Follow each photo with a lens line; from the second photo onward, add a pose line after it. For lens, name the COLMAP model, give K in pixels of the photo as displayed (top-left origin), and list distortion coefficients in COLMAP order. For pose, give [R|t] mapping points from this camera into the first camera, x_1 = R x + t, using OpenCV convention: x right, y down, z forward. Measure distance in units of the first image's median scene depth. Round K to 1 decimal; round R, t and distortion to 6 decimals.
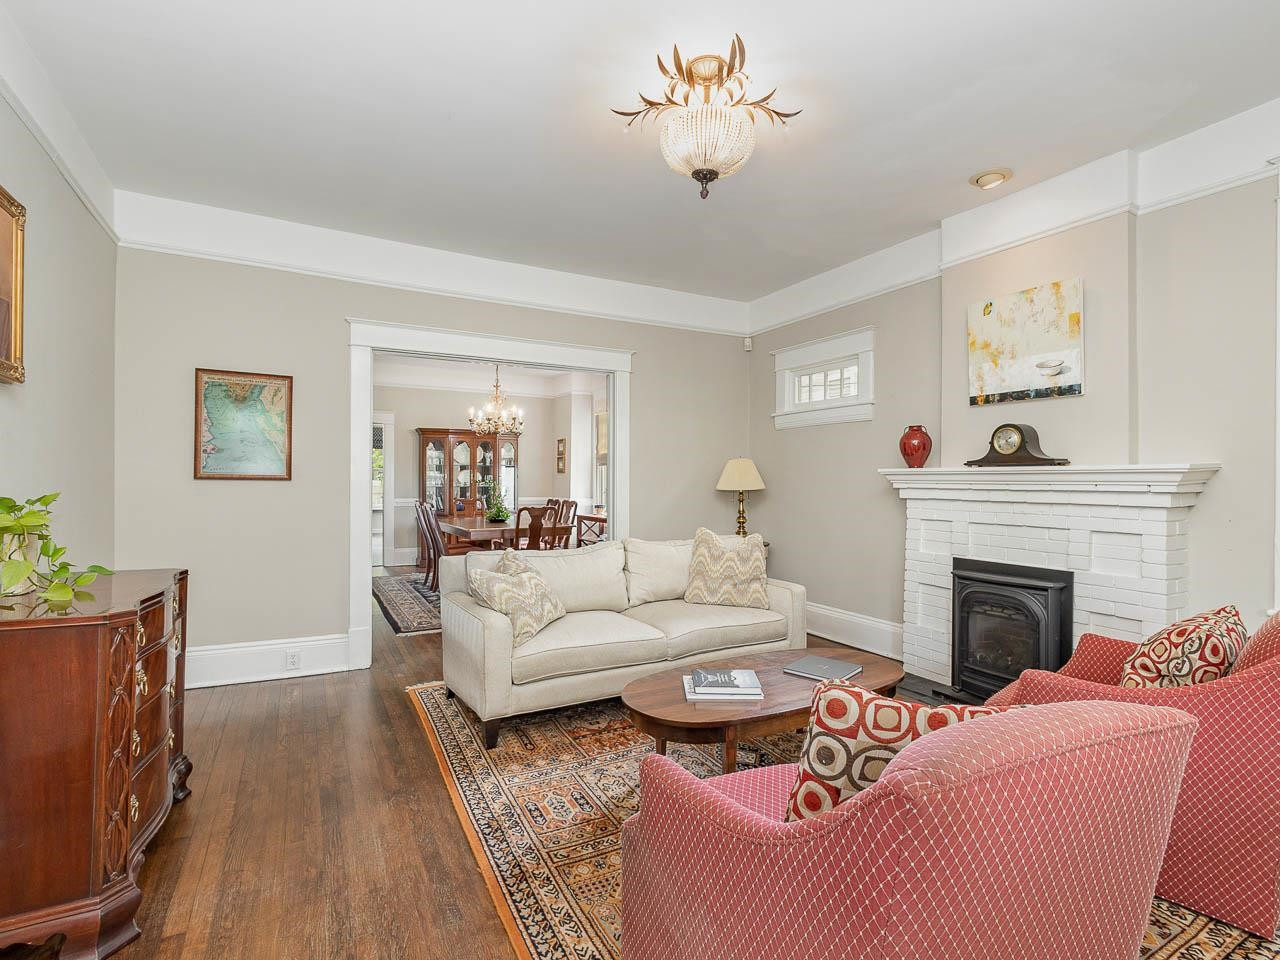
lens RADIAL K [[618.2, 0, 636.7], [0, 618.2, 476.3], [0, 0, 1]] dist [-0.001968, 0.000745]
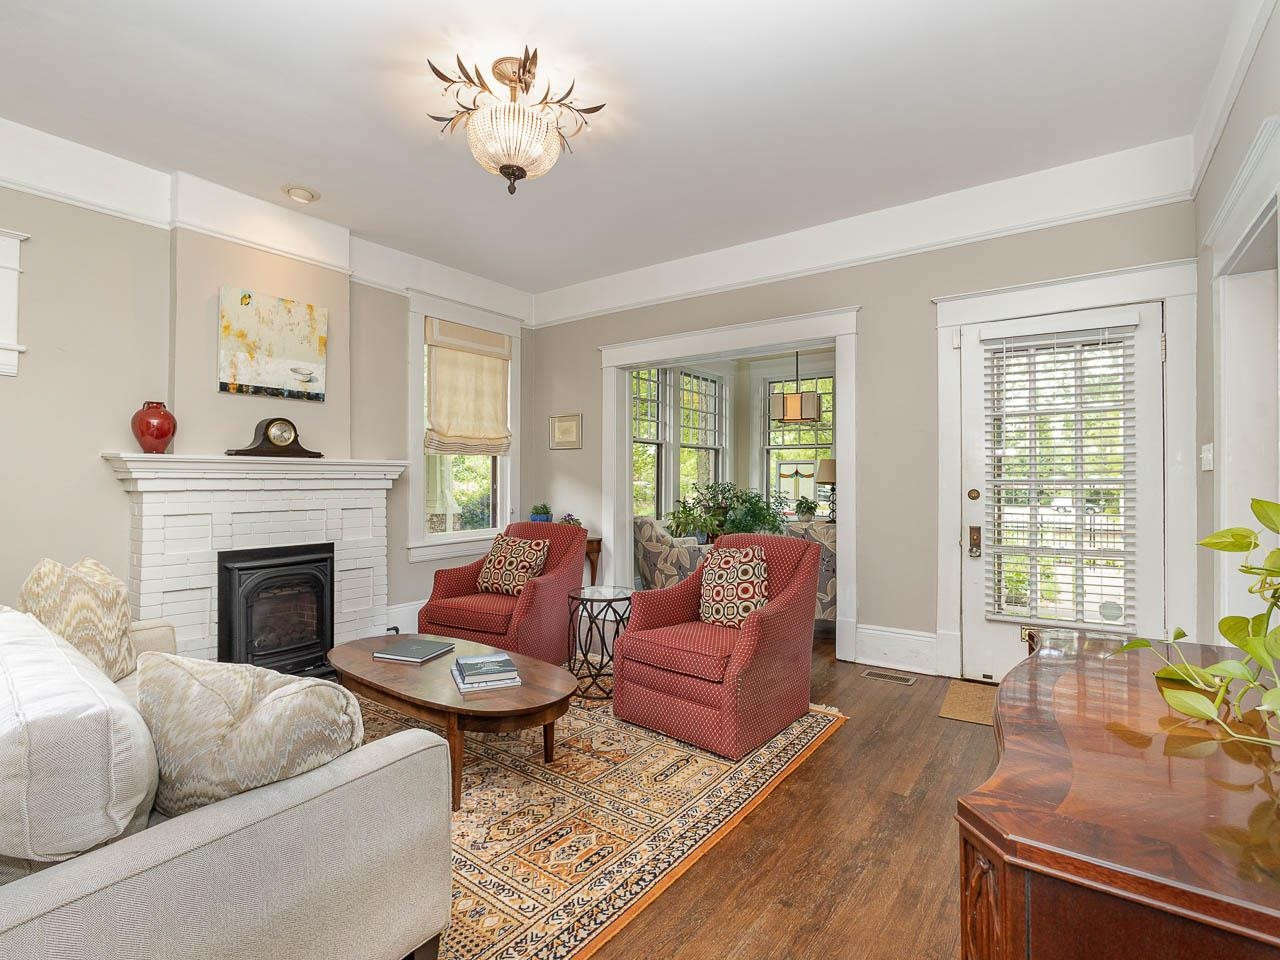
lens RADIAL K [[618.2, 0, 640.0], [0, 618.2, 475.2], [0, 0, 1]] dist [-0.001968, 0.000745]
pose [[-0.430623, -0.007192, 0.902503, -0.639578], [-0.014608, 0.999893, 0.000997, 0.005653], [-0.902414, -0.012755, -0.430682, 0.875461]]
